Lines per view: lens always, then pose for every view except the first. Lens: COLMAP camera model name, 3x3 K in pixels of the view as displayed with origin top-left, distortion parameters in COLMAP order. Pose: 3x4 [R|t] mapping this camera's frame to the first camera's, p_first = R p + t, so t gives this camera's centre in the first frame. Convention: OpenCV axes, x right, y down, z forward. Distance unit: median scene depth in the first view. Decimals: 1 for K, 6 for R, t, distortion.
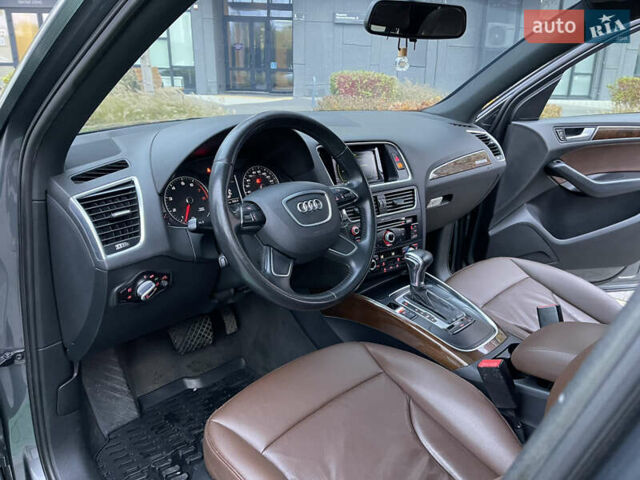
lens RADIAL K [[482.1, 0, 318.2], [0, 482.1, 242.4], [0, 0, 1]] dist [0.083255, -0.114387]
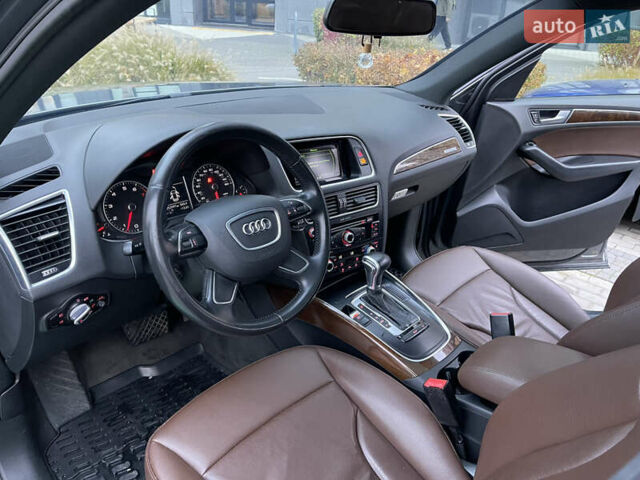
lens RADIAL K [[482.1, 0, 318.2], [0, 482.1, 242.4], [0, 0, 1]] dist [0.083255, -0.114387]
pose [[0.998746, 0.025159, 0.043284, 0.046211], [-0.030104, 0.992593, 0.117696, -0.117619], [-0.040002, -0.118851, 0.992106, 0.038073]]
